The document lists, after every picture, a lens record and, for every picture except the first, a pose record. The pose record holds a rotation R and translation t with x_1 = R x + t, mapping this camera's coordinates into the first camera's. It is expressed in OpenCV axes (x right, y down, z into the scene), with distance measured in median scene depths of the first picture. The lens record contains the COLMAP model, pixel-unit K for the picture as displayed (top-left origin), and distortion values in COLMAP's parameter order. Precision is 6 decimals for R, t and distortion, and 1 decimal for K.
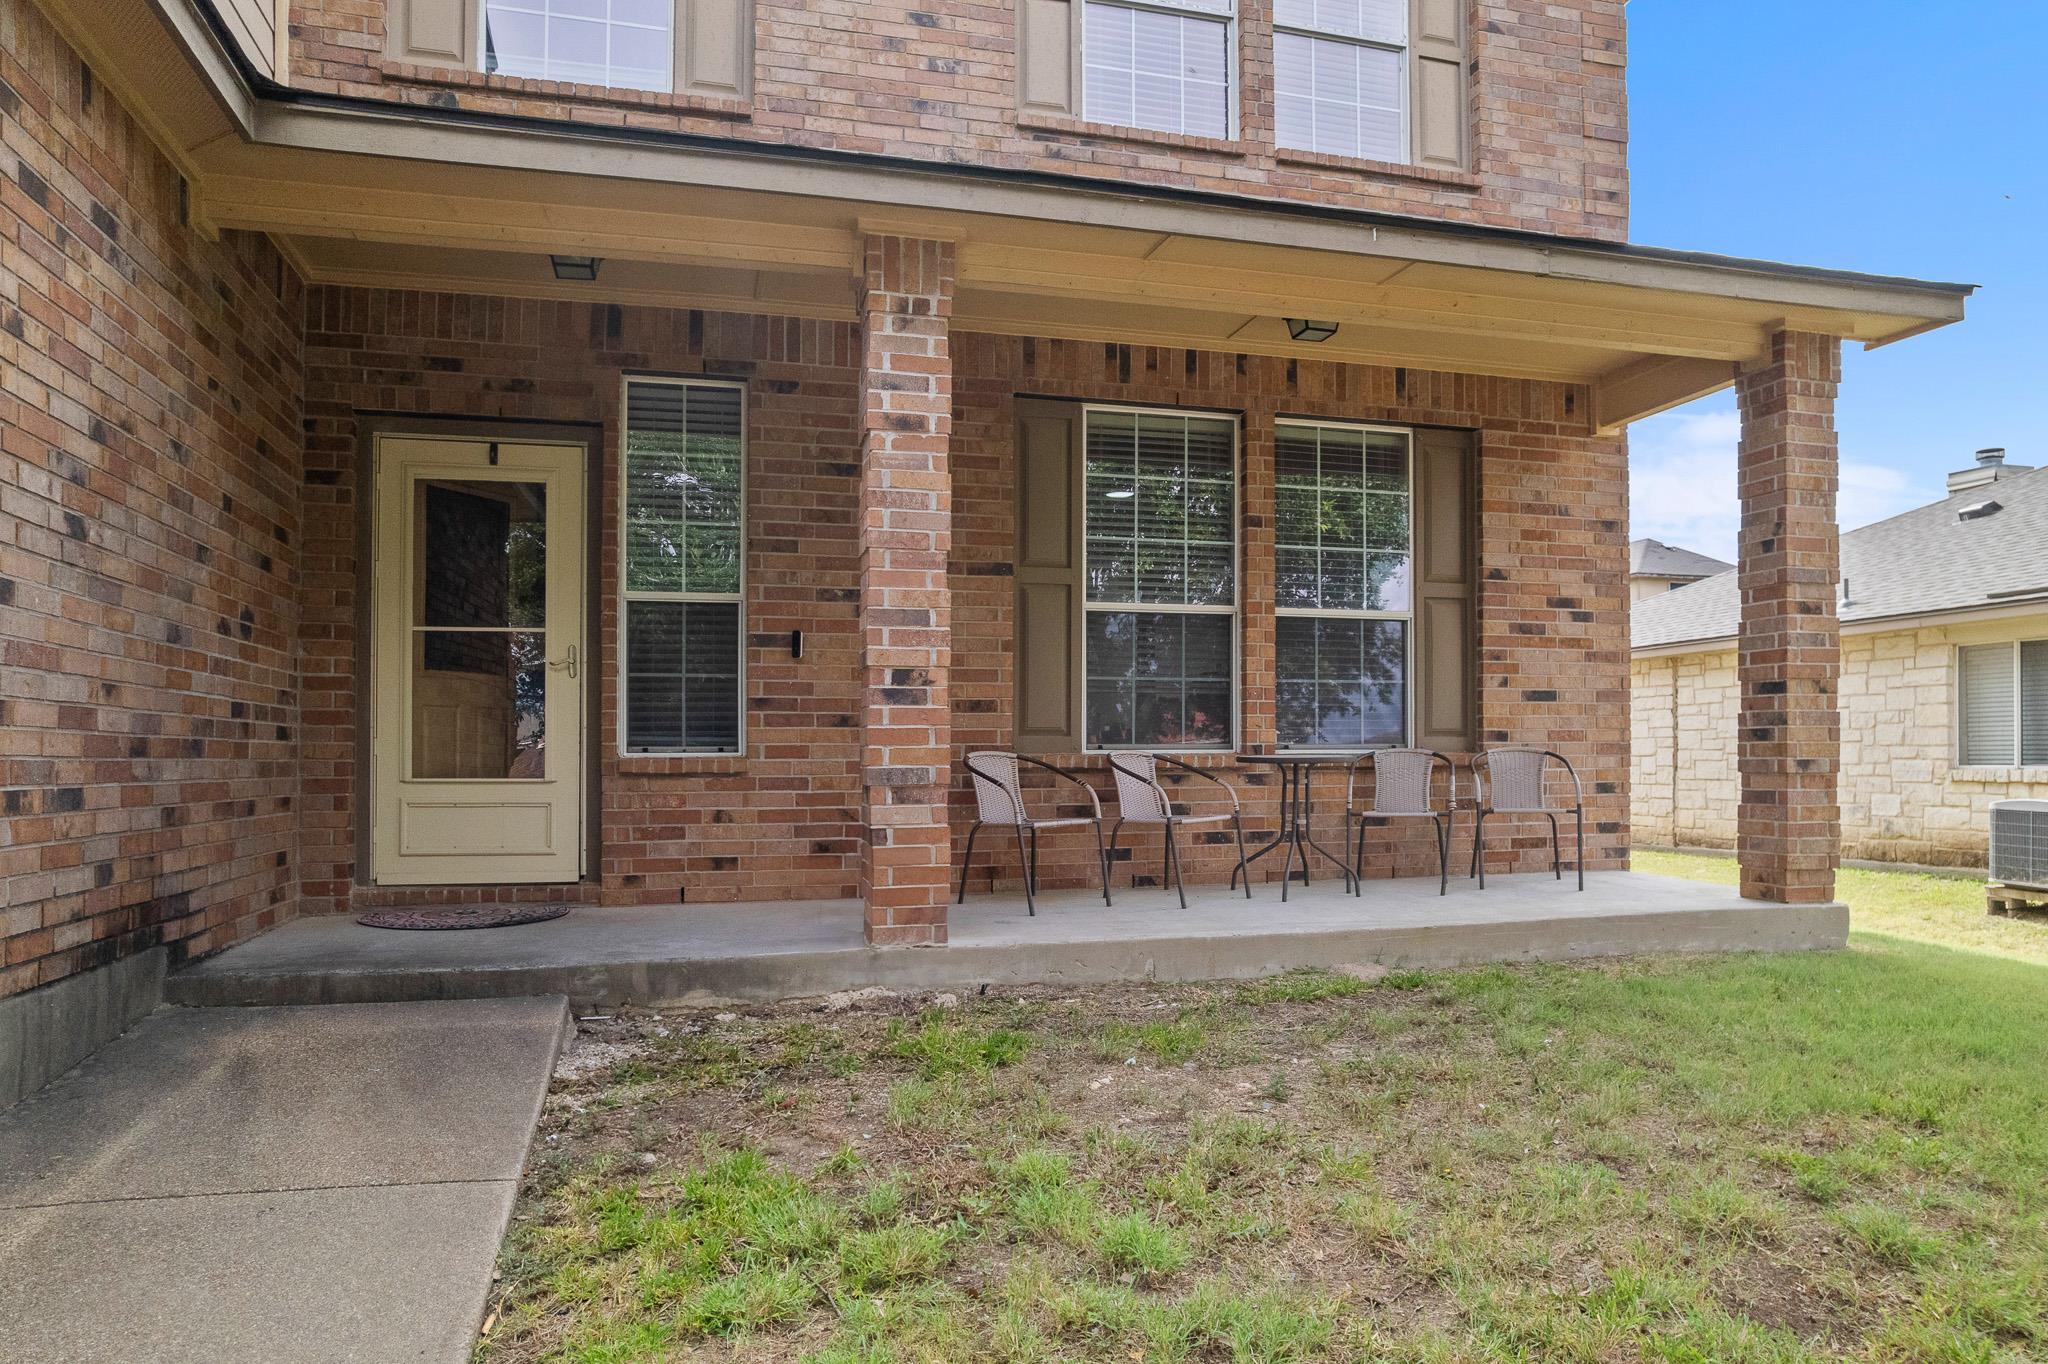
lens RADIAL K [[1305.6, 0, 1021.4], [0, 1305.6, 740.9], [0, 0, 1]] dist [-0.068099, 0.000619]
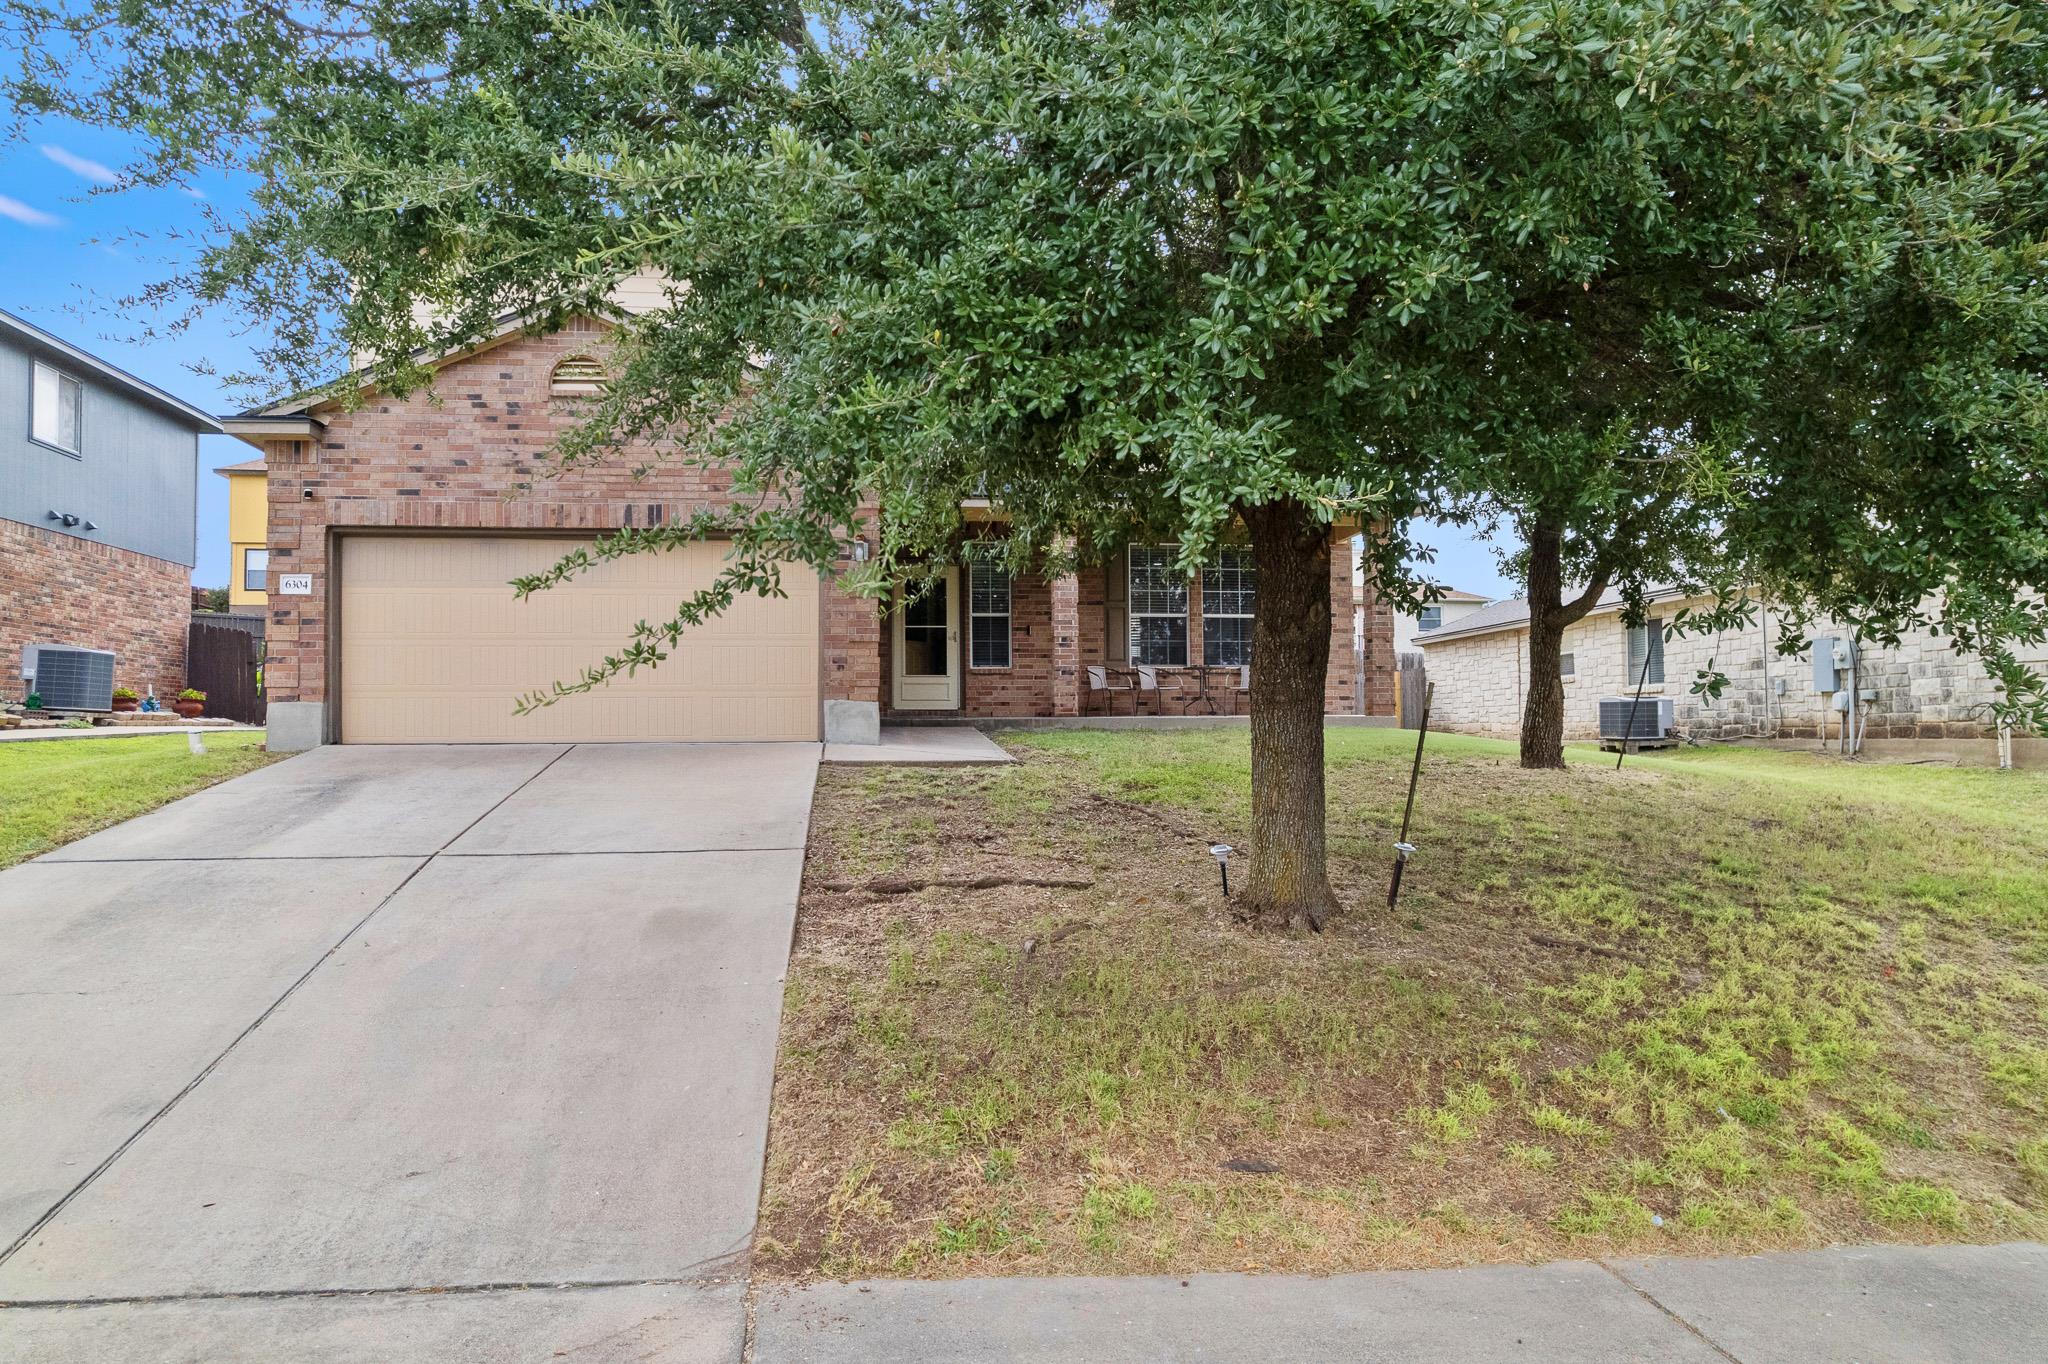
lens RADIAL K [[1309.2, 0, 1024.0], [0, 1309.2, 682.0], [0, 0, 1]] dist [-0.003008, 0.000780]
pose [[0.991346, -0.008092, -0.131025, 0.202996], [0.003398, 0.999346, -0.036012, 0.149588], [0.131230, 0.035255, 0.990725, -1.937868]]
